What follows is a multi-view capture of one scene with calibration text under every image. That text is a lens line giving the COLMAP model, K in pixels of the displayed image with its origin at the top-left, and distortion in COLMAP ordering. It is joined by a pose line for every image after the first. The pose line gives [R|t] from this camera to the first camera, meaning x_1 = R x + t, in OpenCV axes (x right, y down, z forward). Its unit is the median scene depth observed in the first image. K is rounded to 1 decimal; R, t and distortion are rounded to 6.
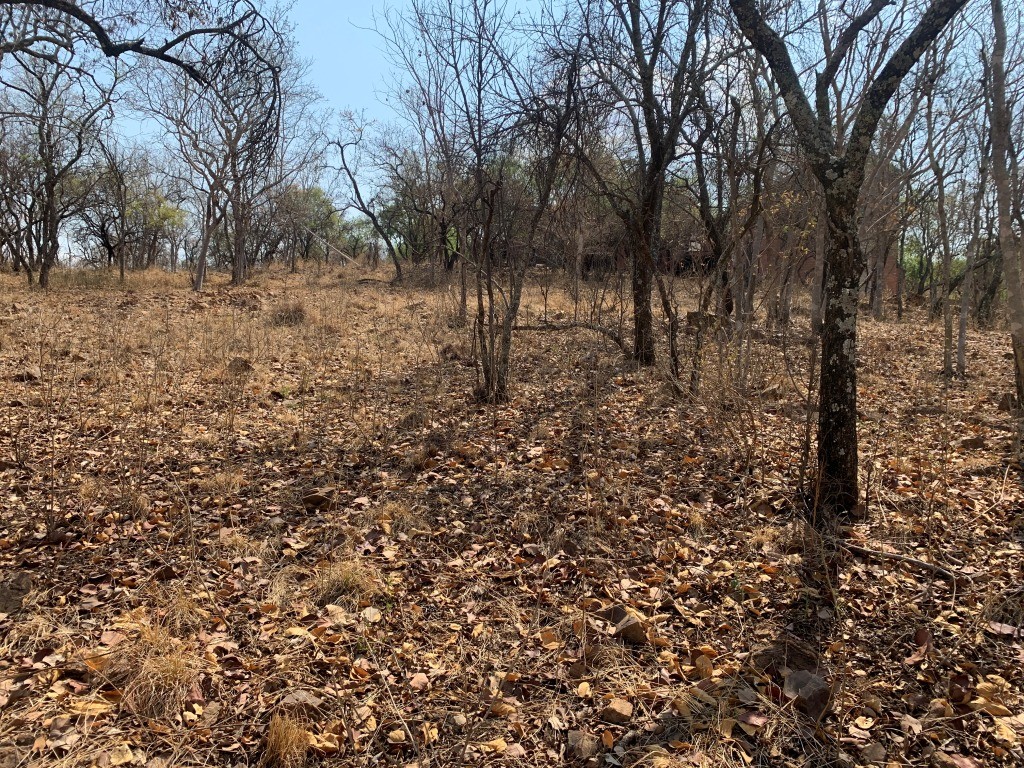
lens RADIAL K [[767.2, 0, 512.6], [0, 767.2, 379.7], [0, 0, 1]] dist [-0.001749, -0.016800]
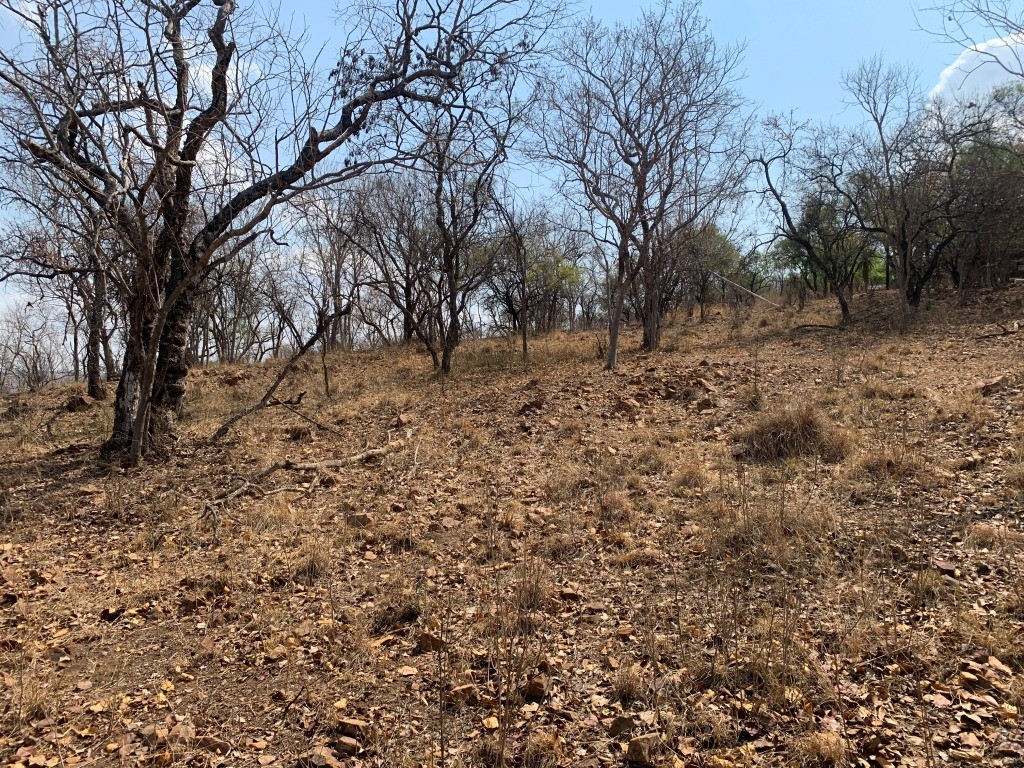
lens RADIAL K [[744.3, 0, 484.1], [0, 744.3, 397.6], [0, 0, 1]] dist [-0.002917, -0.009013]
pose [[0.861213, -0.038816, -0.506759, -0.739452], [0.027092, 0.999168, -0.030490, -0.350894], [0.507521, 0.012529, 0.861548, 1.491394]]
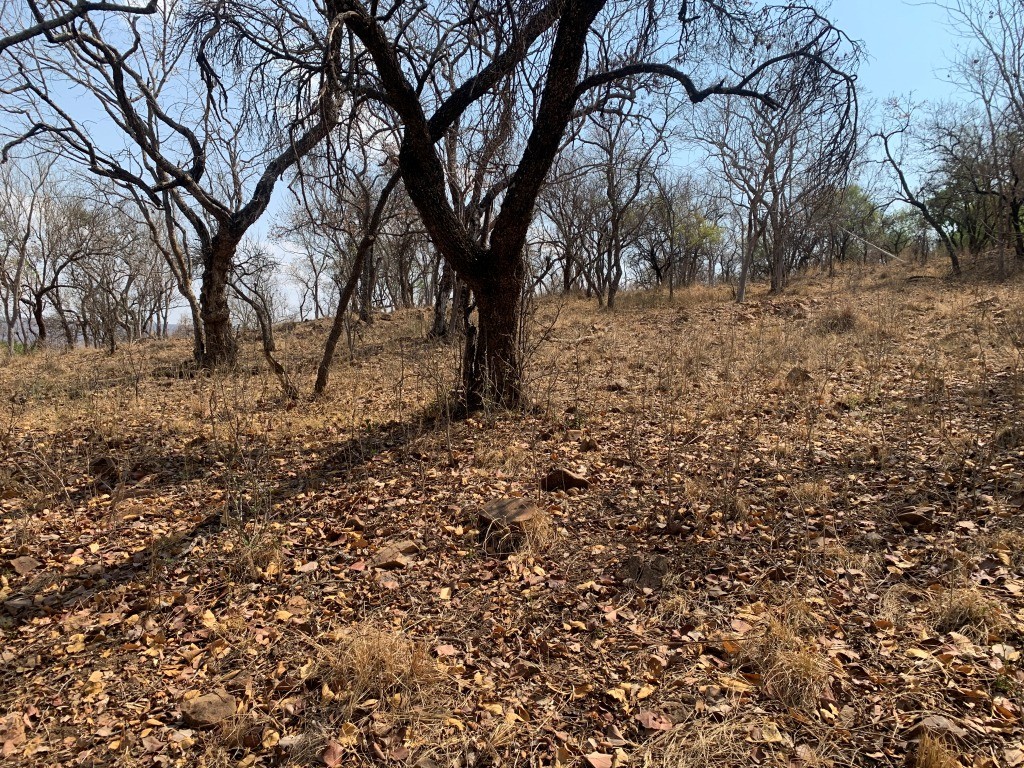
lens RADIAL K [[767.2, 0, 512.6], [0, 767.2, 379.7], [0, 0, 1]] dist [-0.001749, -0.016800]
pose [[0.786731, -0.007419, -0.617252, -0.059814], [0.001654, 0.999950, -0.009912, -0.007989], [0.617294, 0.006777, 0.786703, -0.060532]]
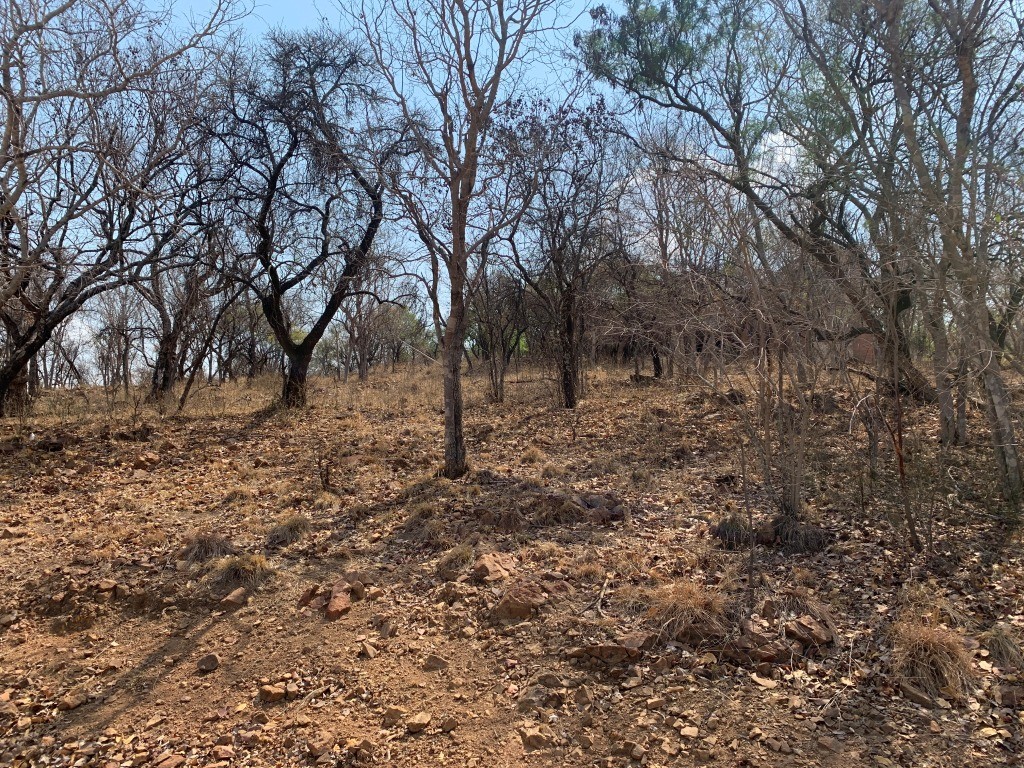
lens RADIAL K [[744.3, 0, 484.1], [0, 744.3, 397.6], [0, 0, 1]] dist [-0.002917, -0.009013]
pose [[0.990055, -0.043091, -0.133921, 0.508675], [0.029339, 0.994247, -0.103016, 0.484033], [0.137589, 0.098062, 0.985623, -2.920816]]
